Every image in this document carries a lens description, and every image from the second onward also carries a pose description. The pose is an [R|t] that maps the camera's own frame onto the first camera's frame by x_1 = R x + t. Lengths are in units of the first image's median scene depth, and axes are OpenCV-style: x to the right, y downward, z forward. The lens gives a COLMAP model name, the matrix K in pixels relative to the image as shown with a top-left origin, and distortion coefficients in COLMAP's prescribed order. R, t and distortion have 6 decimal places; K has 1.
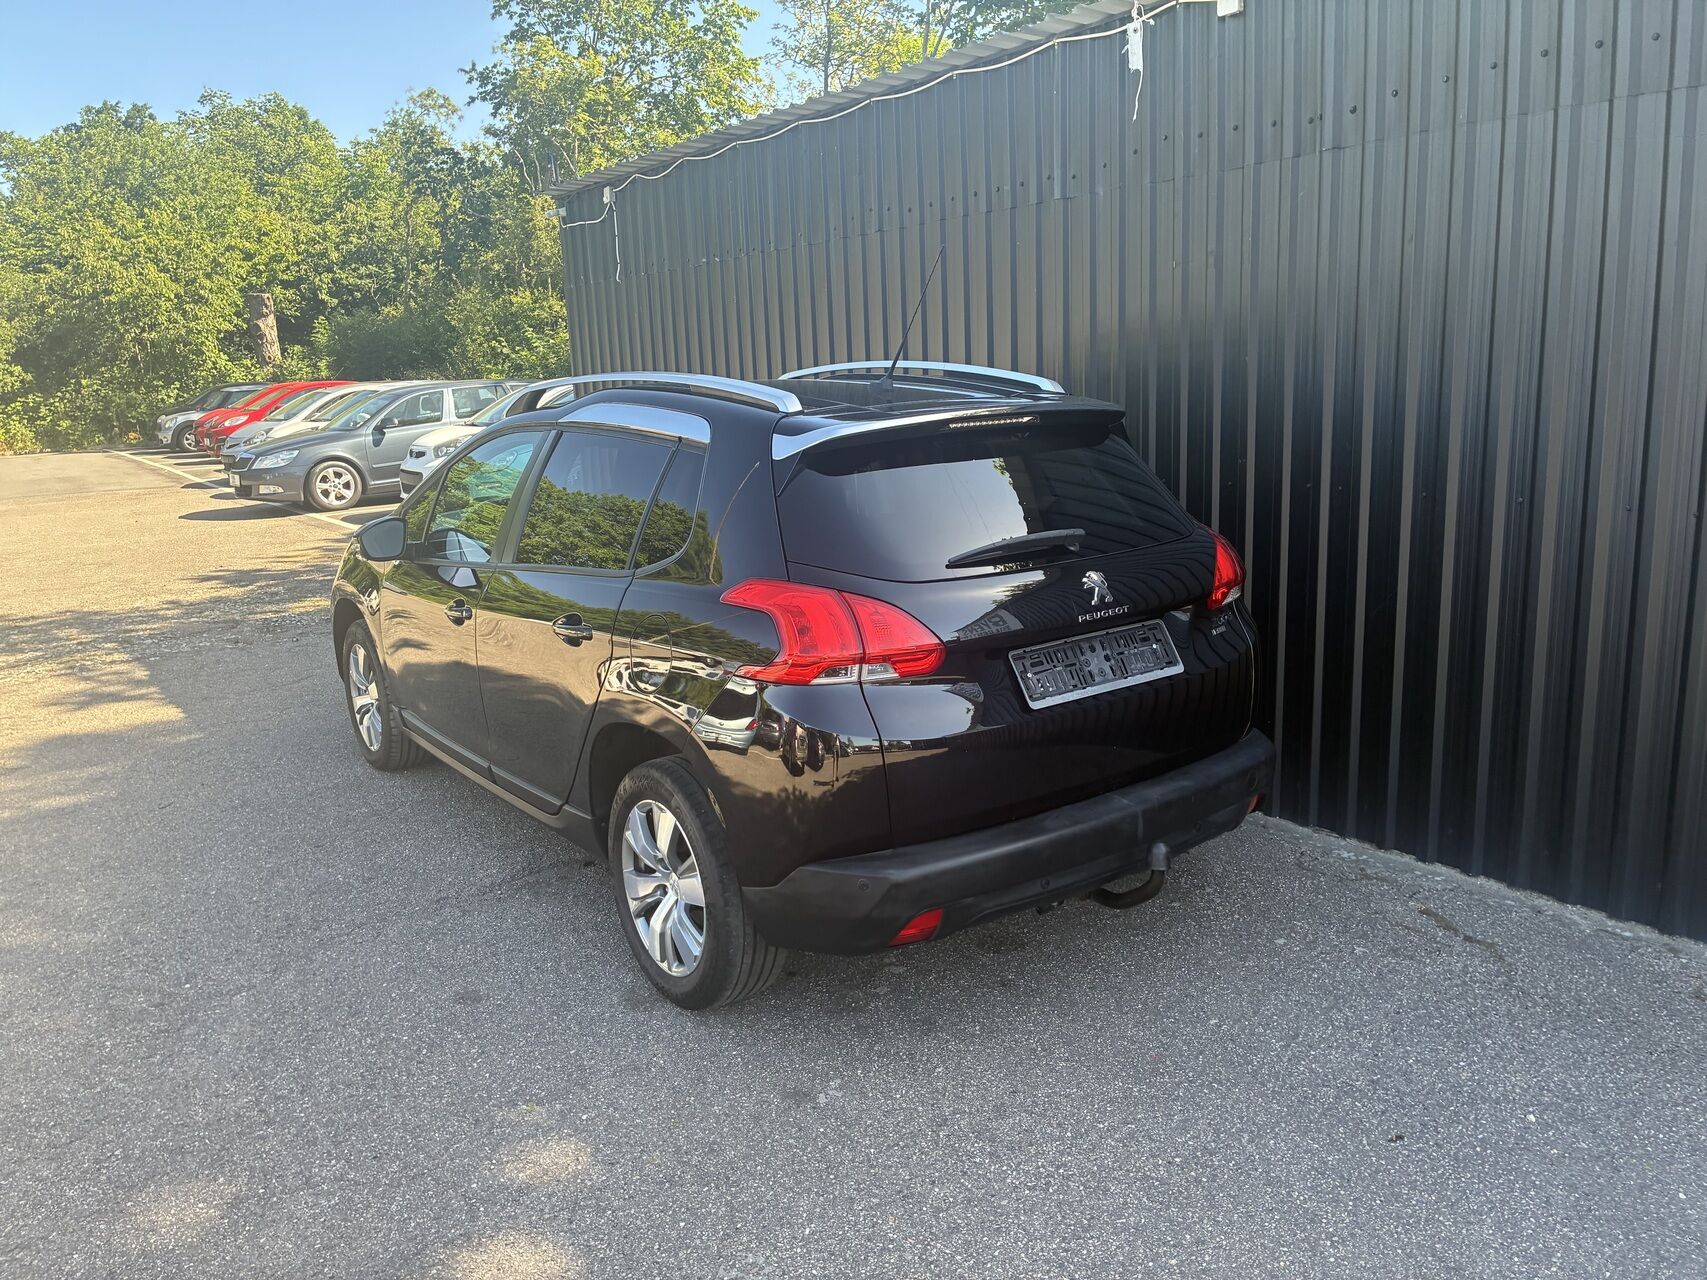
lens RADIAL K [[1288.0, 0, 853.5], [0, 1288.0, 640.0], [0, 0, 1]] dist [0.101944, -0.146367]
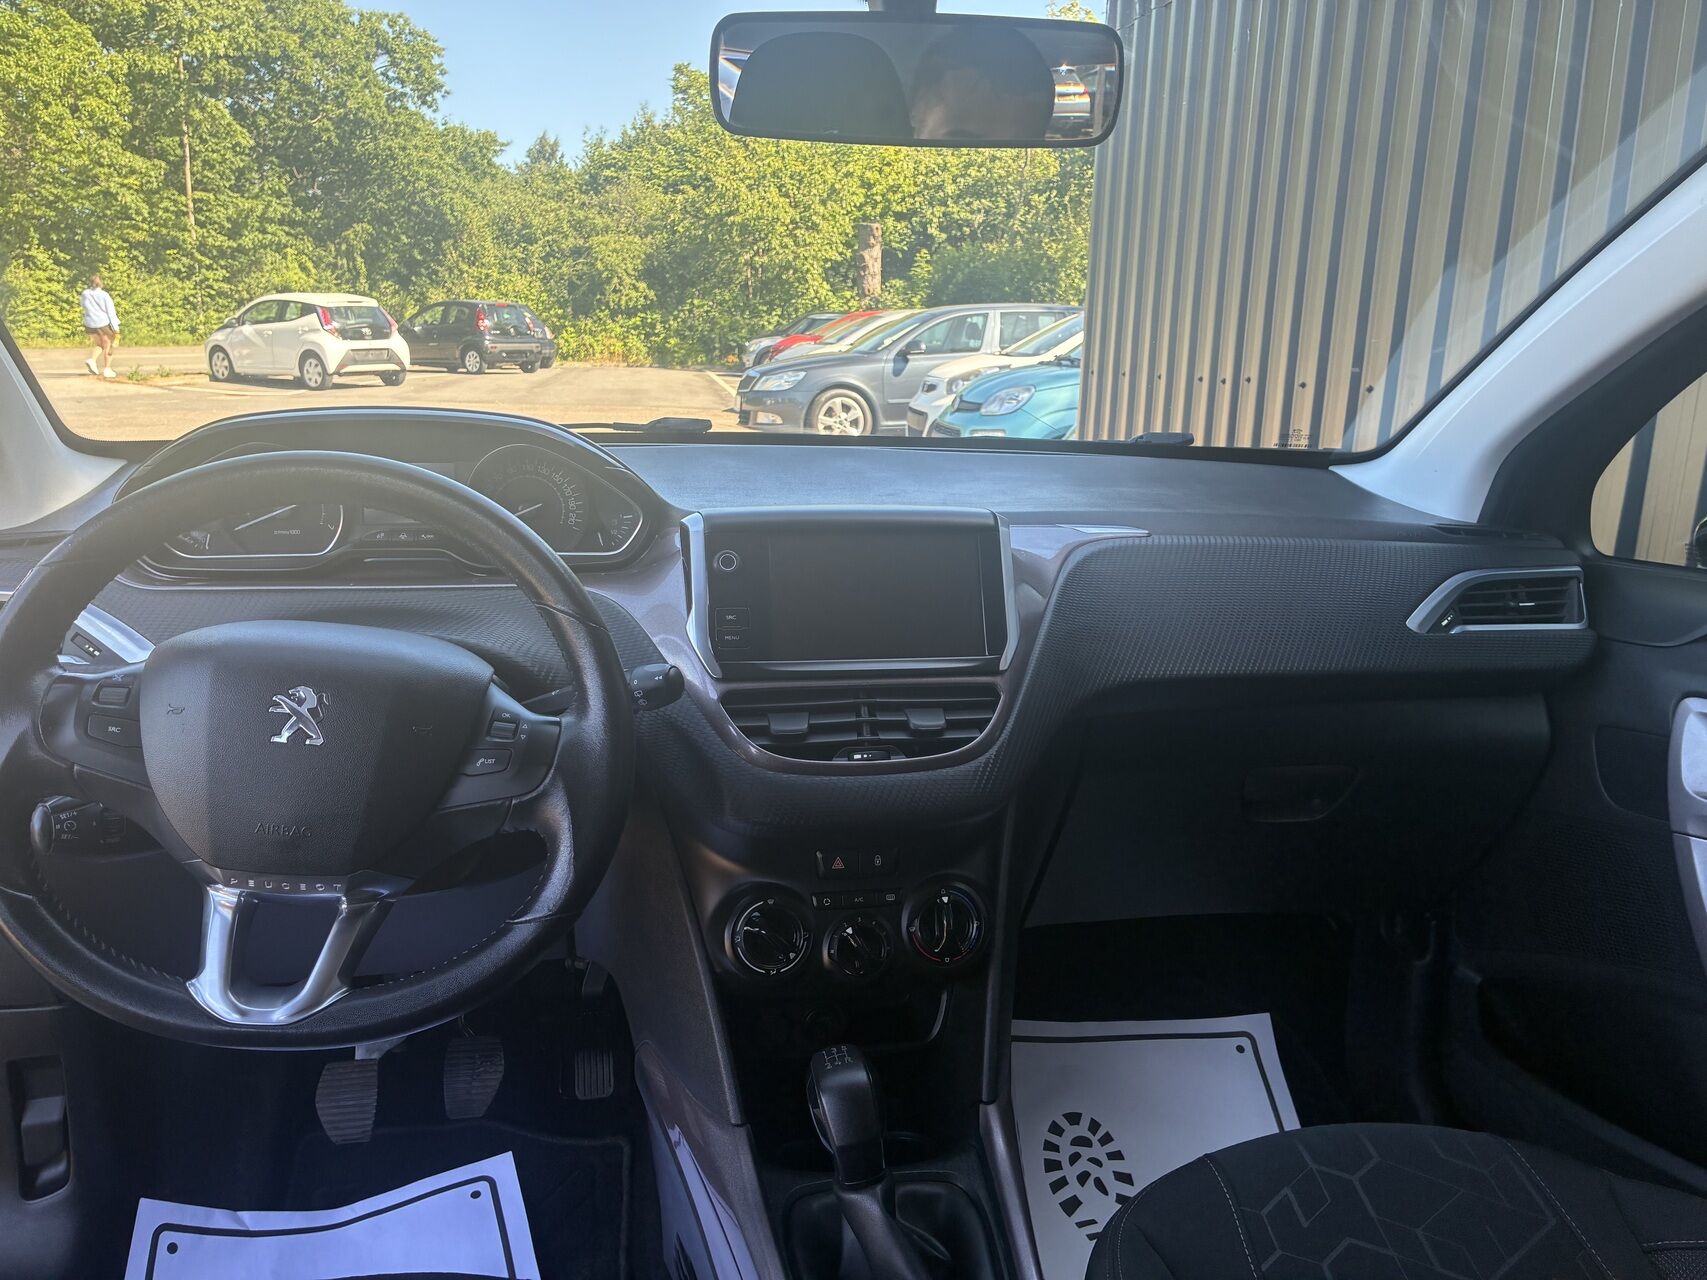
lens RADIAL K [[1290.1, 0, 869.7], [0, 1290.1, 663.0], [0, 0, 1]] dist [-0.023744, 0.006939]
pose [[0.900927, 0.172608, -0.398167, -0.019501], [-0.155567, 0.984974, 0.074995, -0.016379], [0.405129, -0.005624, 0.914242, 0.135519]]
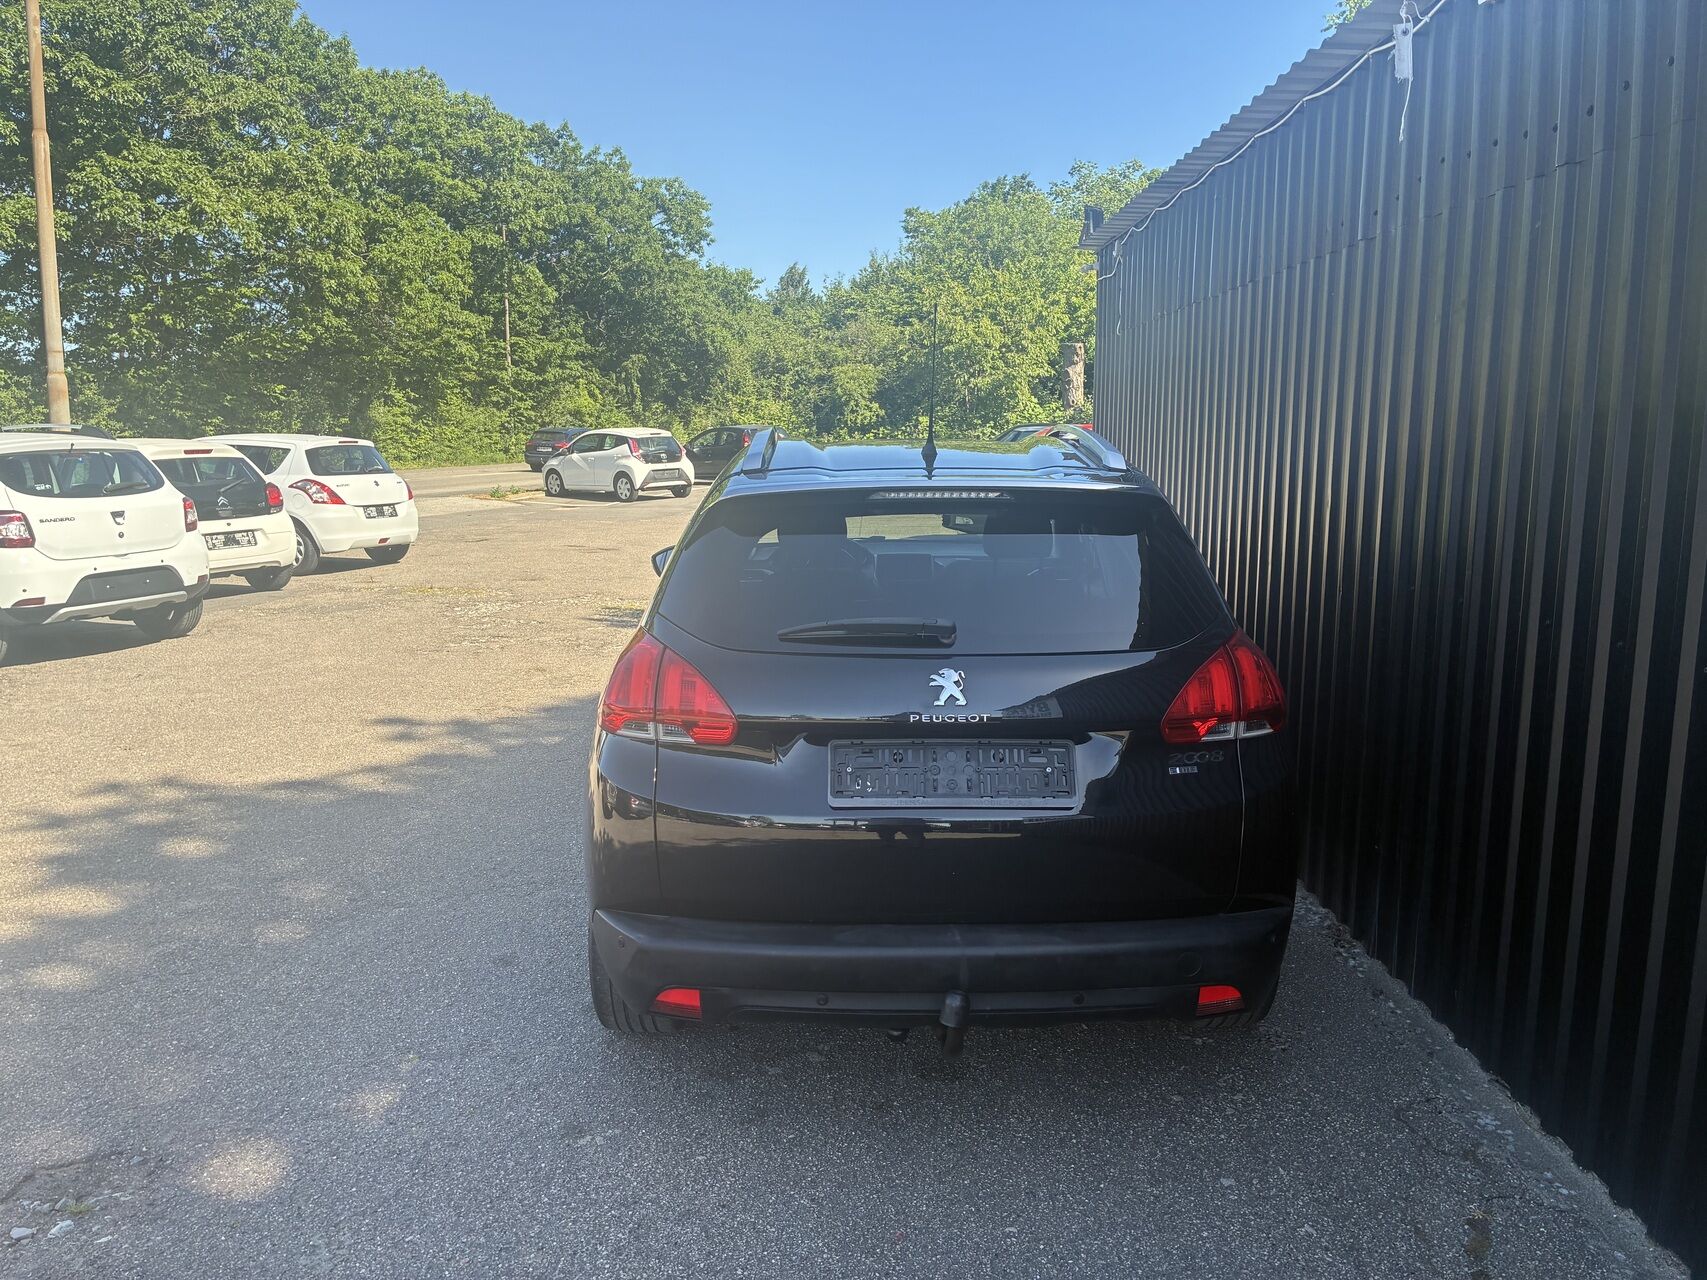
lens RADIAL K [[1288.0, 0, 853.5], [0, 1288.0, 640.0], [0, 0, 1]] dist [0.101944, -0.146367]
pose [[0.806552, 0.134629, -0.575629, 0.061891], [-0.153648, 0.987999, 0.015788, -0.007466], [0.570846, 0.075711, 0.817559, 0.023452]]
